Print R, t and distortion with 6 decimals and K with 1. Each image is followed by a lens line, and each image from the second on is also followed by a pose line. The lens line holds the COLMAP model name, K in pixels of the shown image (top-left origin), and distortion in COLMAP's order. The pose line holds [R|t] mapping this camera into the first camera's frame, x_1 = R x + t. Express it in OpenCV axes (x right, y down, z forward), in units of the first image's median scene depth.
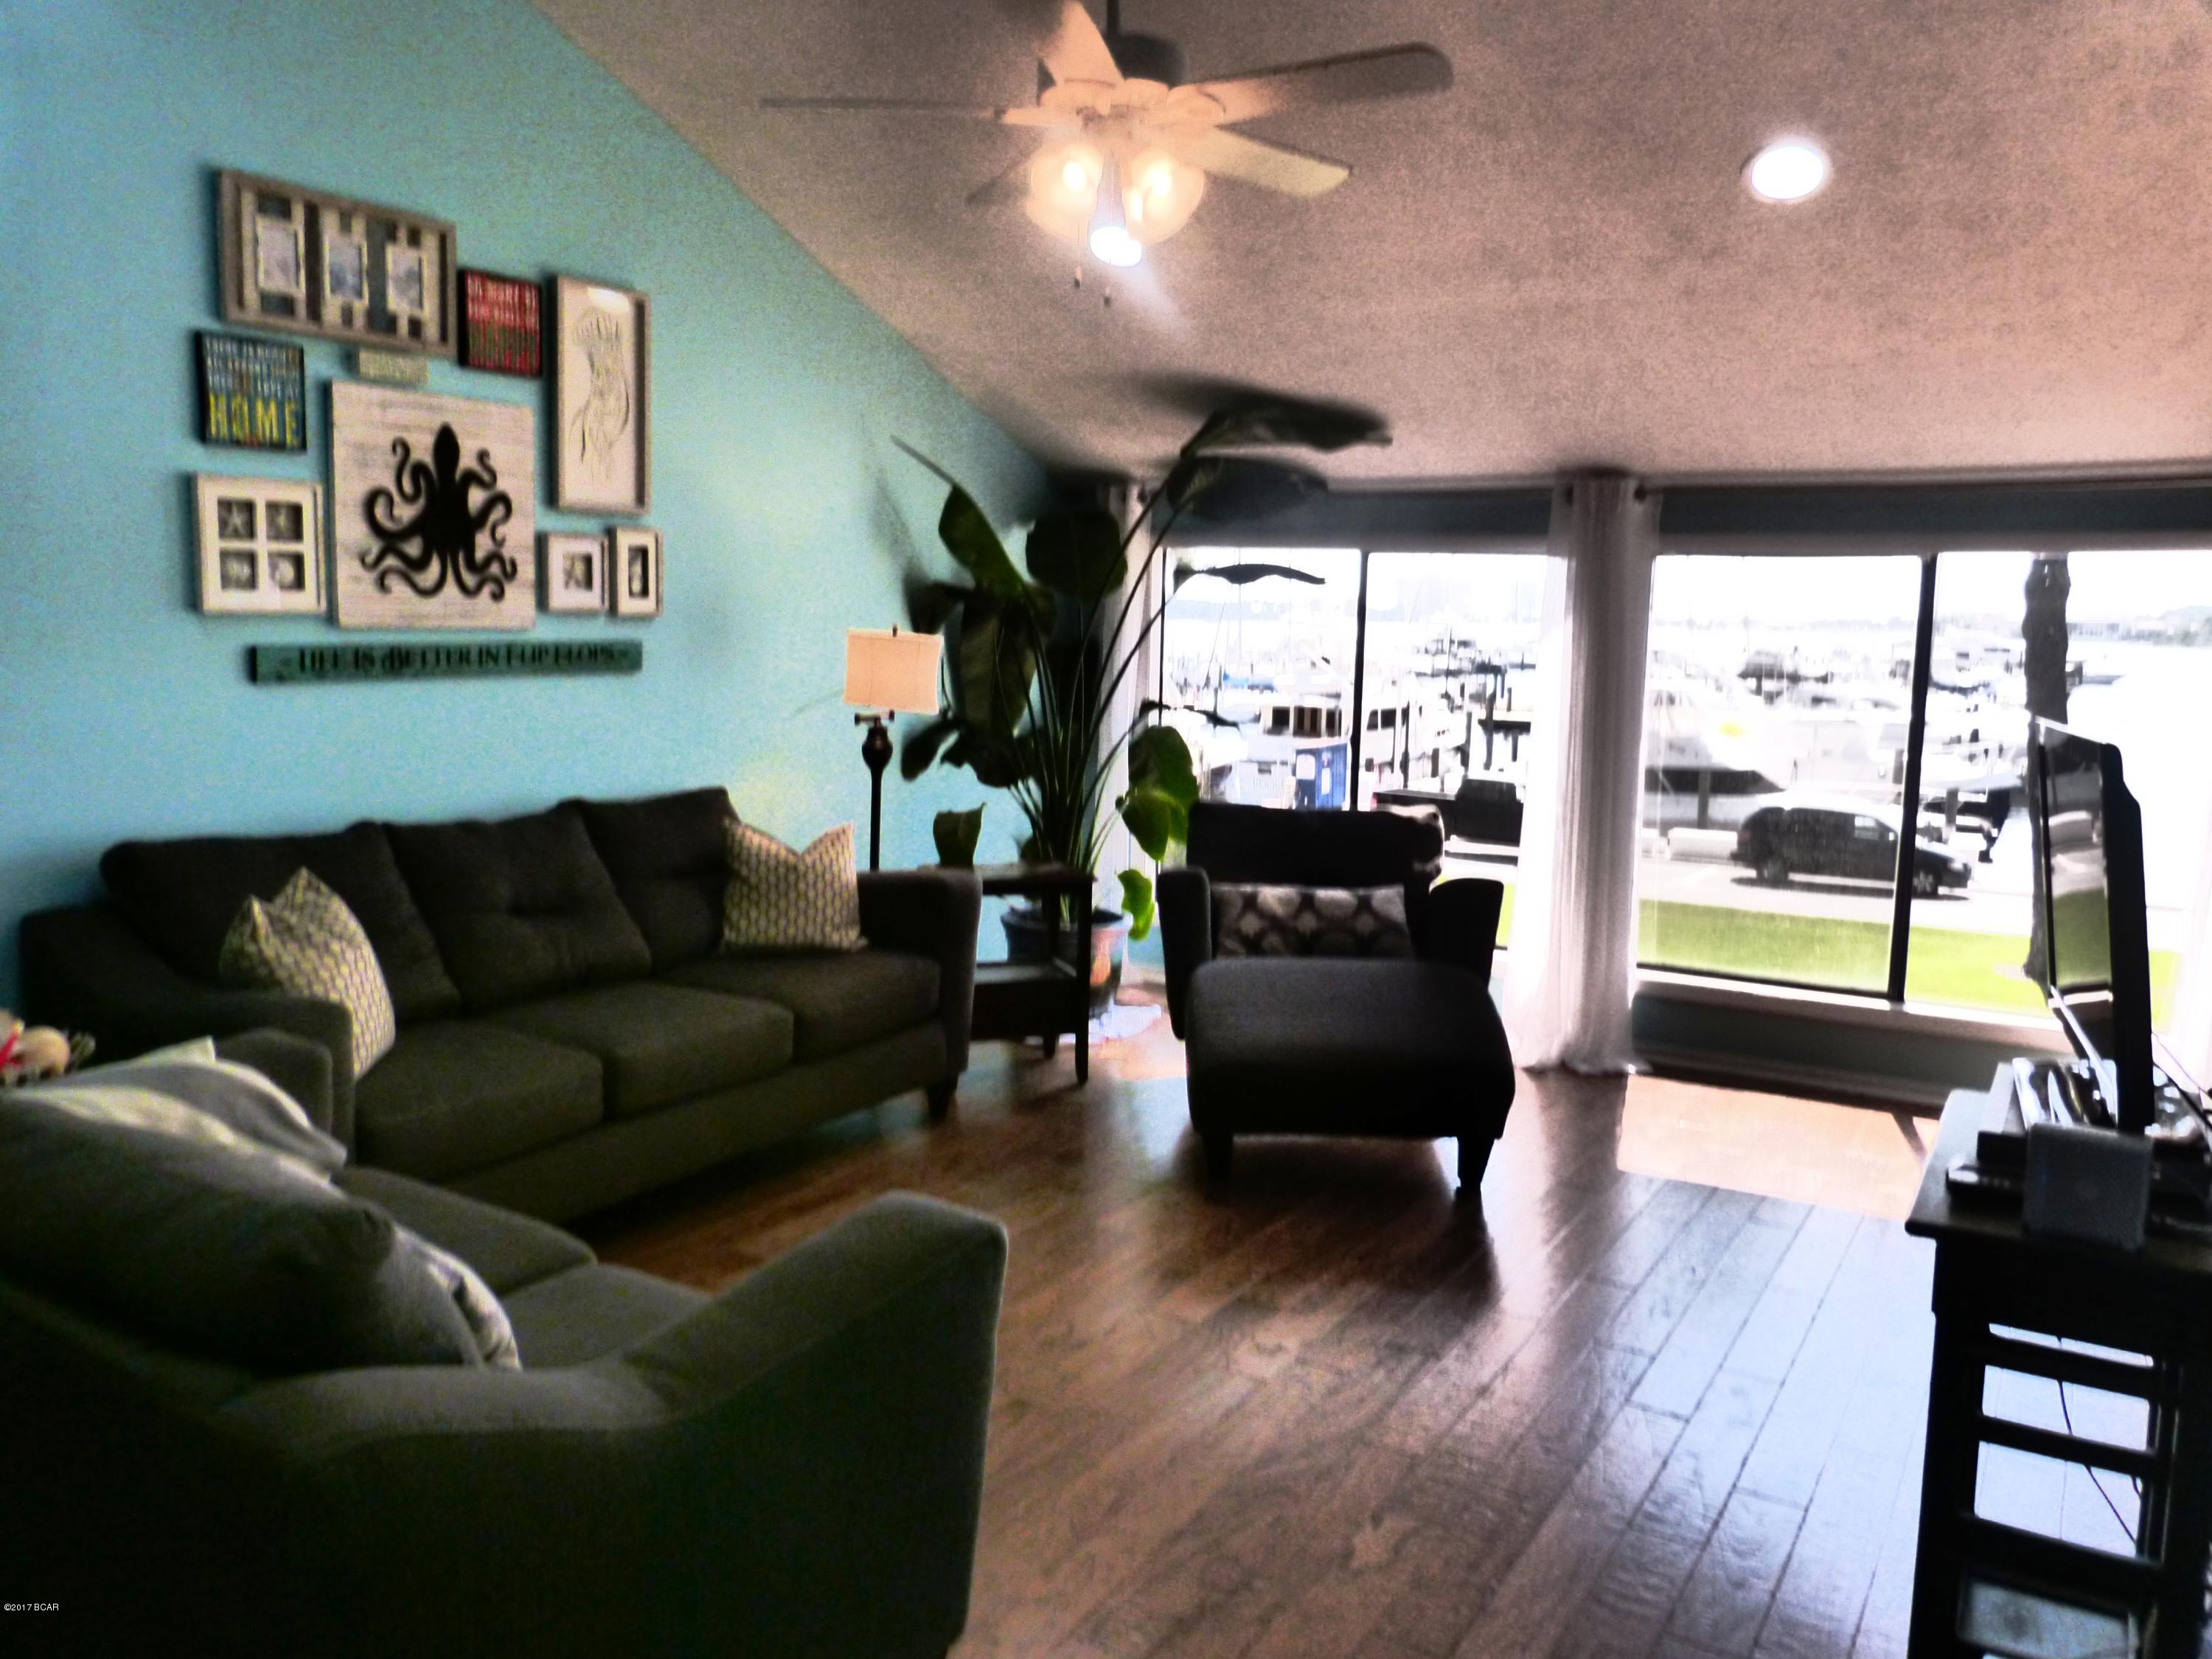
lens RADIAL K [[1659.7, 0, 1102.2], [0, 1659.7, 800.2], [0, 0, 1]] dist [-0.059256, 0.039929]
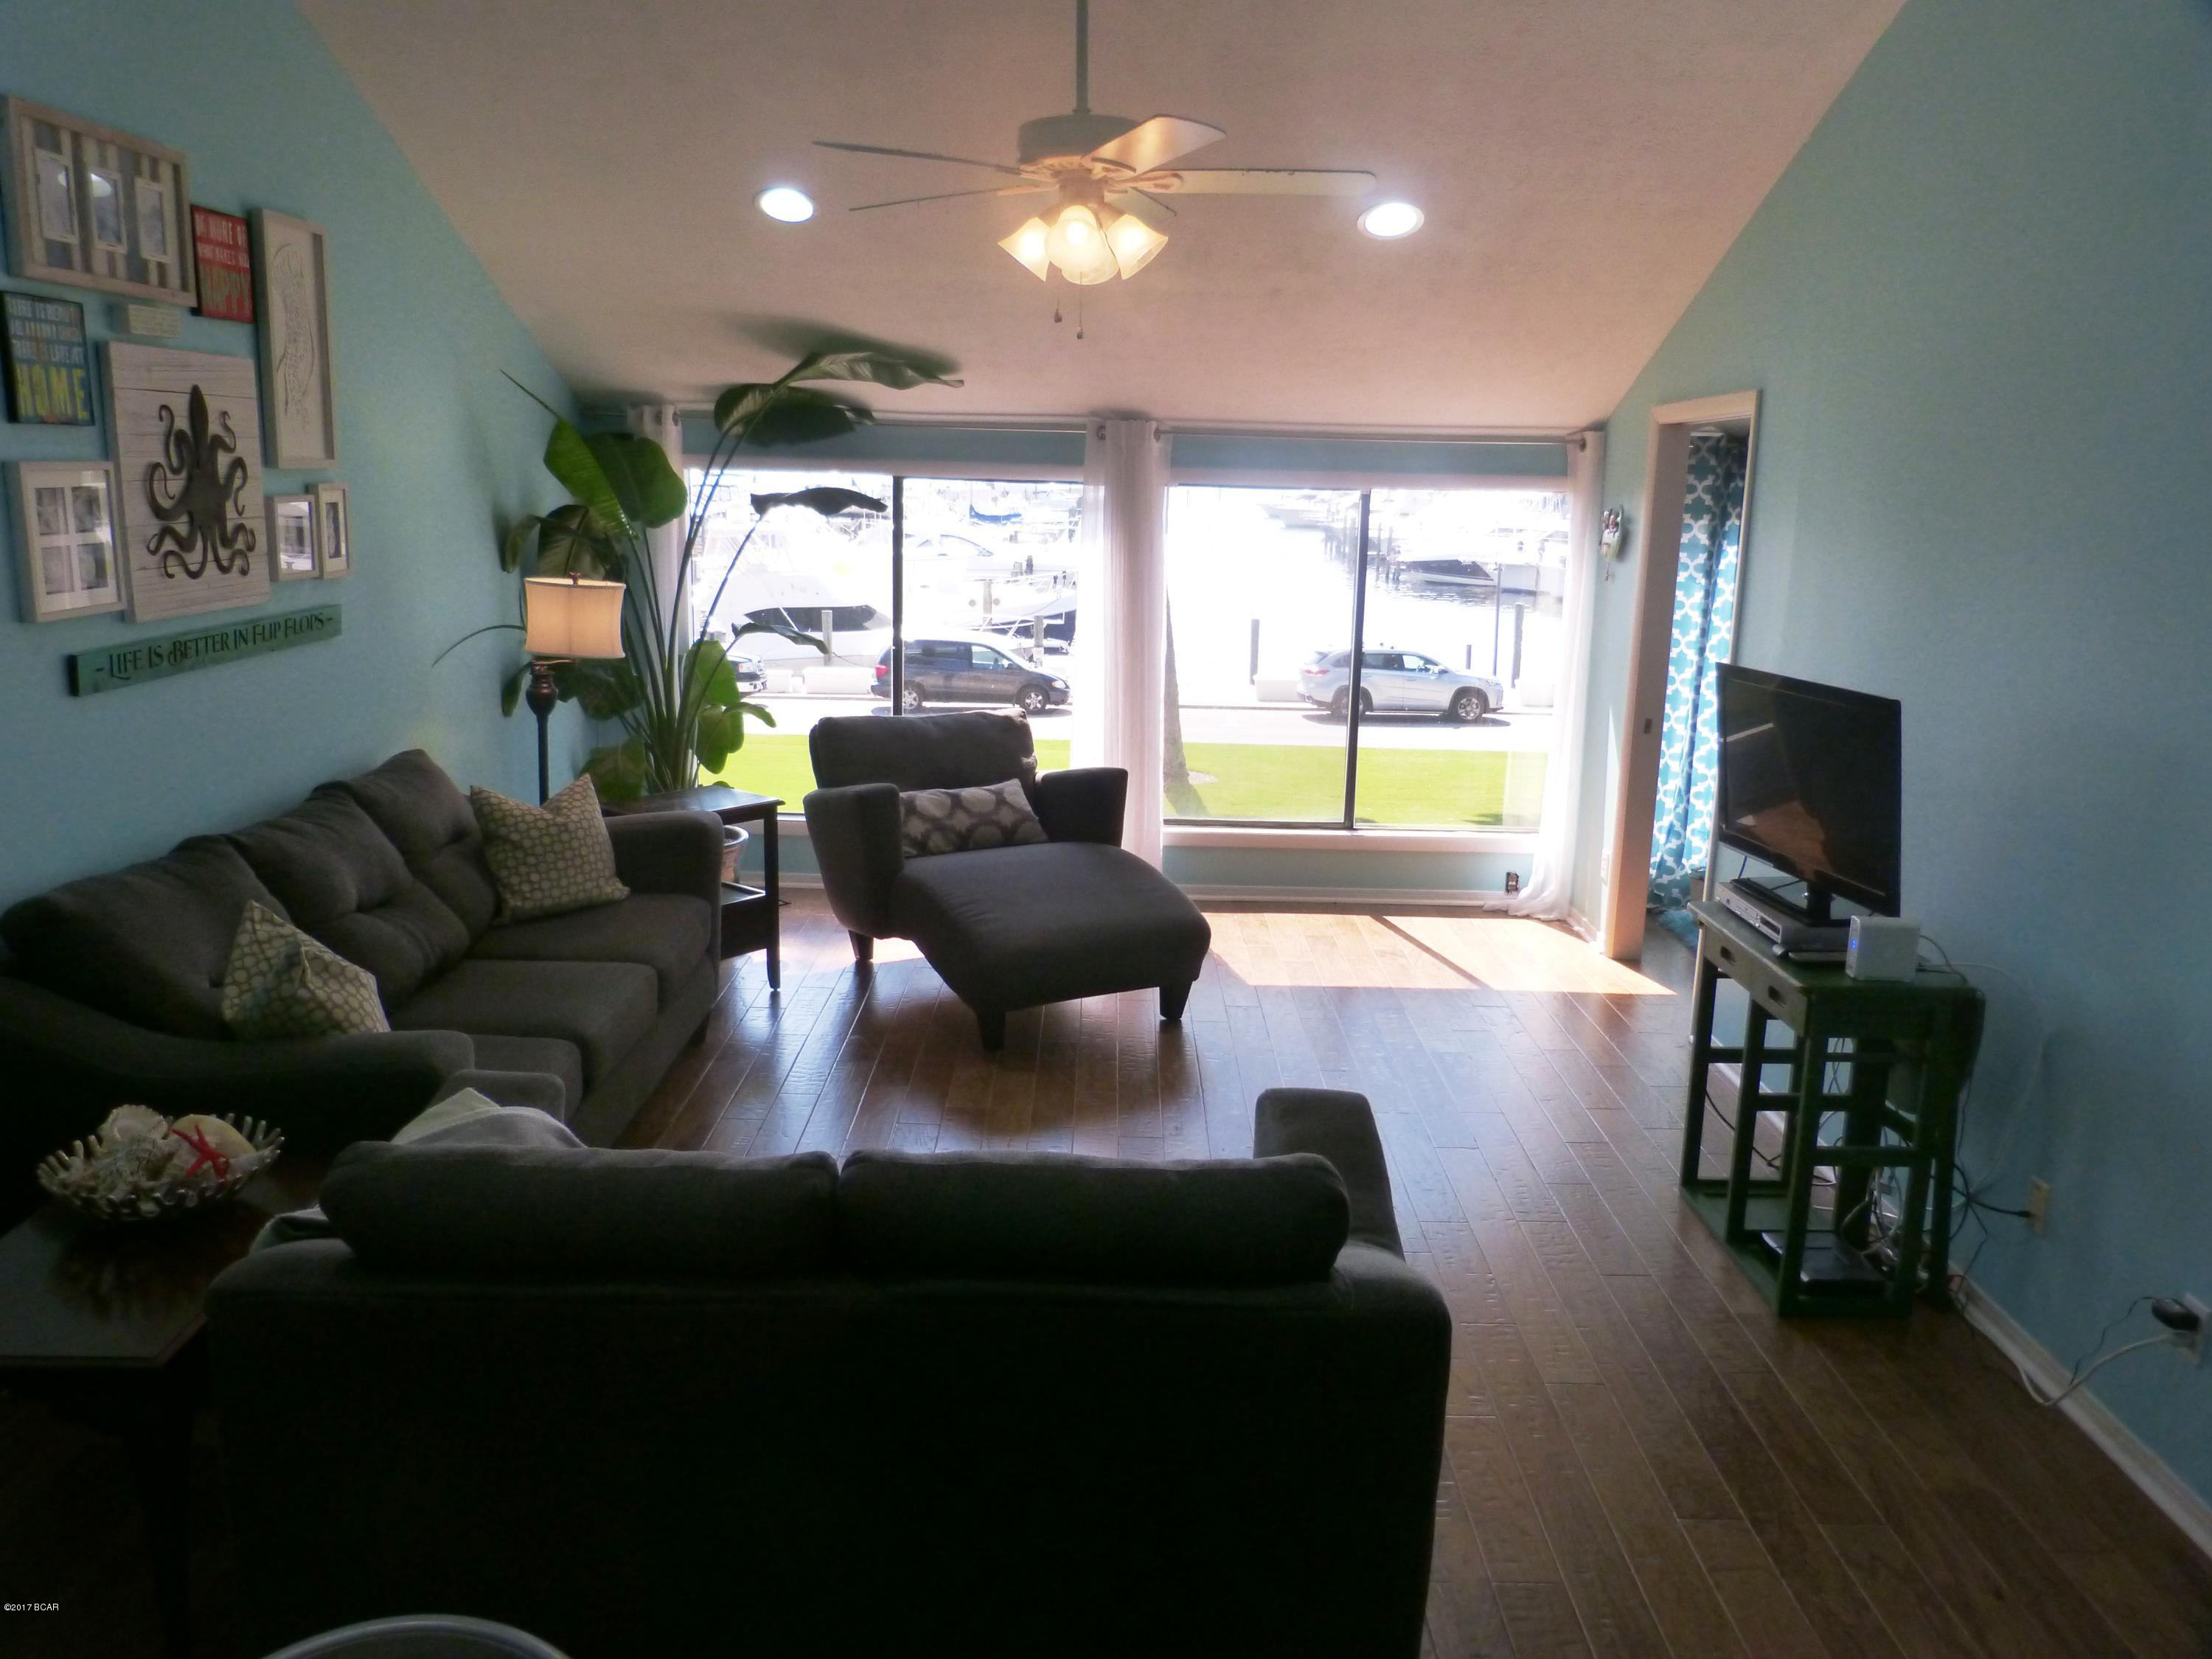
lens RADIAL K [[1659.7, 0, 1102.2], [0, 1659.7, 800.2], [0, 0, 1]] dist [-0.059256, 0.039929]
pose [[0.850816, -0.106149, 0.514630, -0.434048], [0.055115, 0.992009, 0.113495, -0.073420], [-0.522565, -0.068199, 0.849868, -0.025804]]
